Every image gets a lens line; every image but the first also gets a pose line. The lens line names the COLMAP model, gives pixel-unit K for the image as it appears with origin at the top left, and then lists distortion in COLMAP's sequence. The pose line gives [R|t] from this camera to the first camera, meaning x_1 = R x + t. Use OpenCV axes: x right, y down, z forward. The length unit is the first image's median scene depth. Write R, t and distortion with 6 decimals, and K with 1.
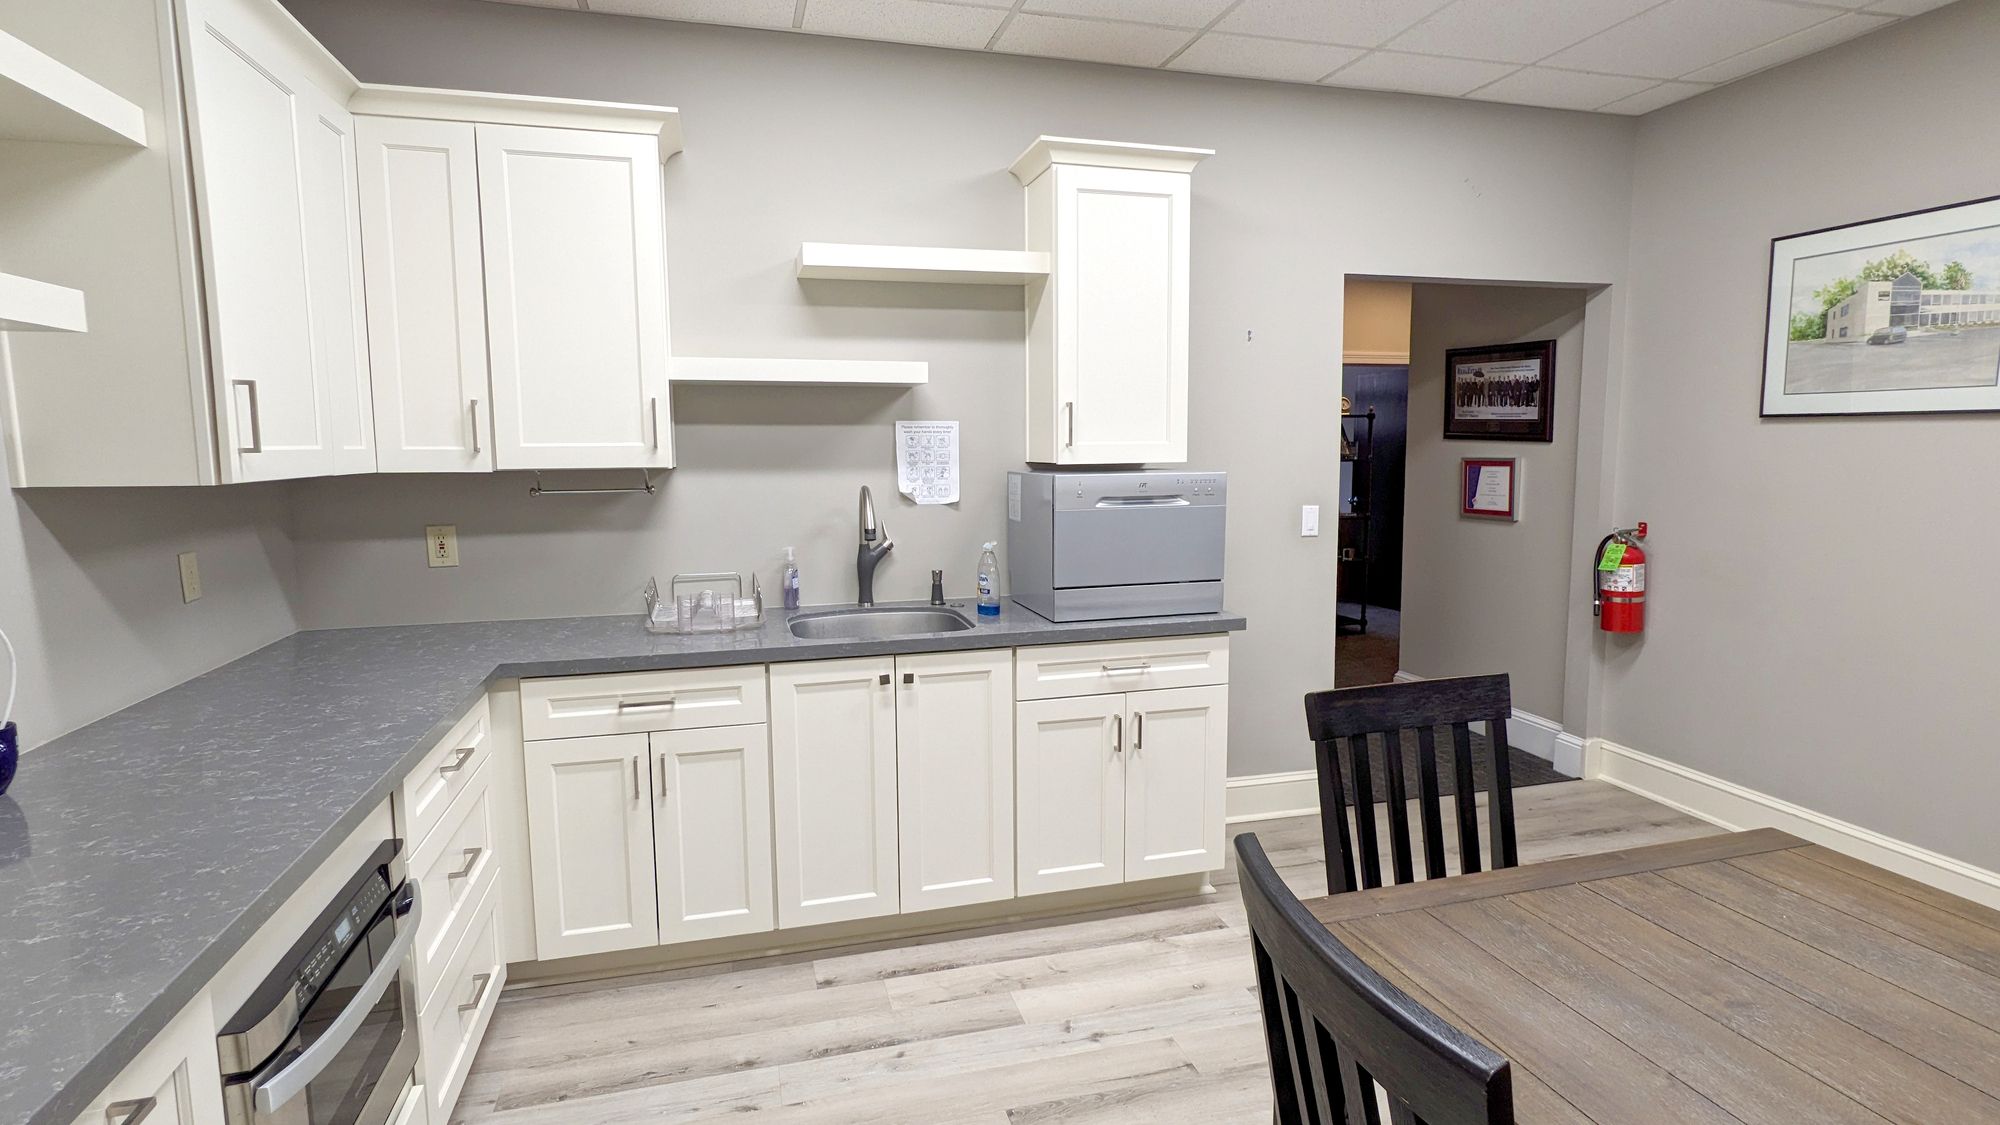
lens RADIAL K [[1009.7, 0, 1009.8], [0, 1009.7, 560.1], [0, 0, 1]] dist [-0.004964, -0.000637]
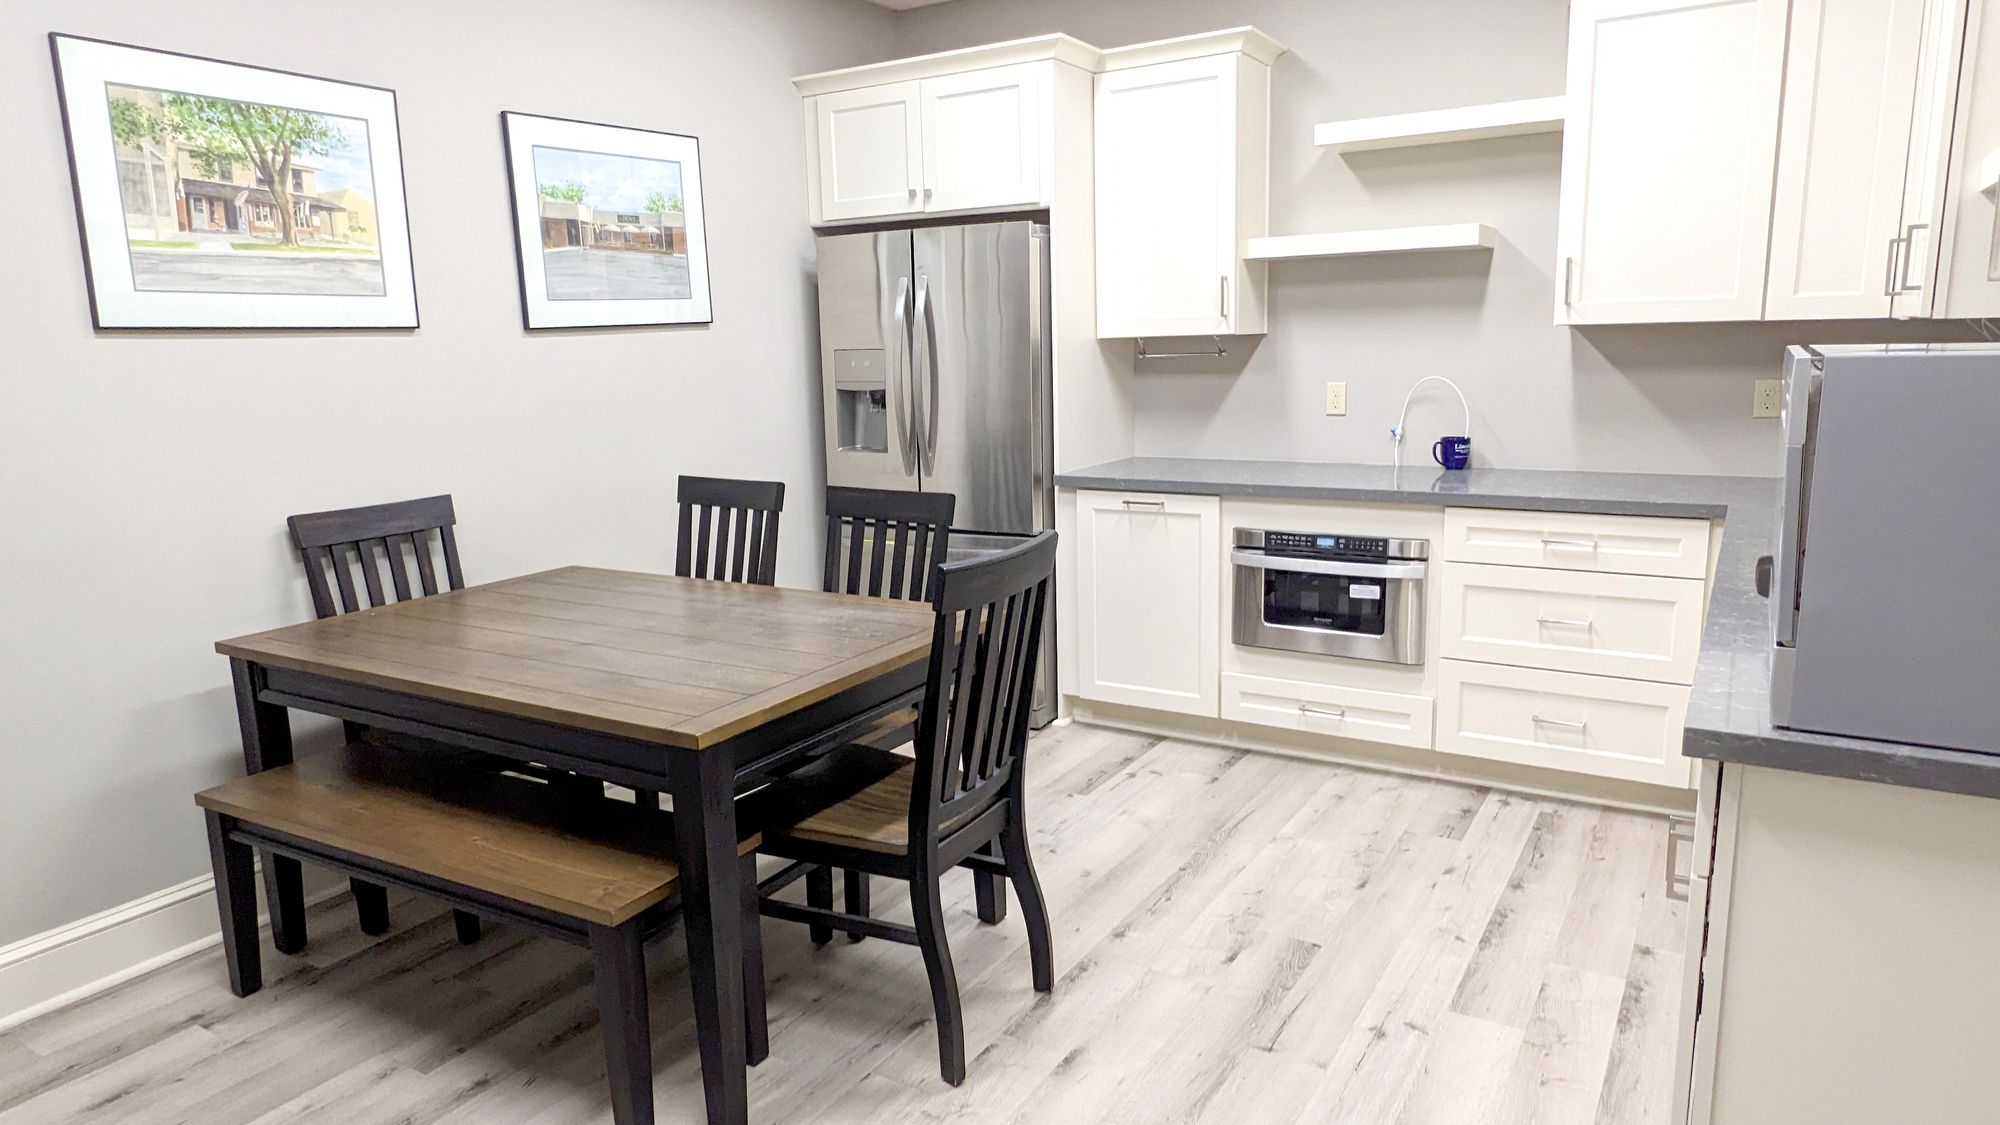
lens RADIAL K [[1251.5, 0, 1004.9], [0, 1251.5, 558.9], [0, 0, 1]] dist [-0.001799, -0.007638]
pose [[-0.732905, 0.151605, -0.663224, 0.963103], [-0.048842, 0.960614, 0.273558, -0.171935], [0.678575, 0.232886, -0.696635, 1.463544]]
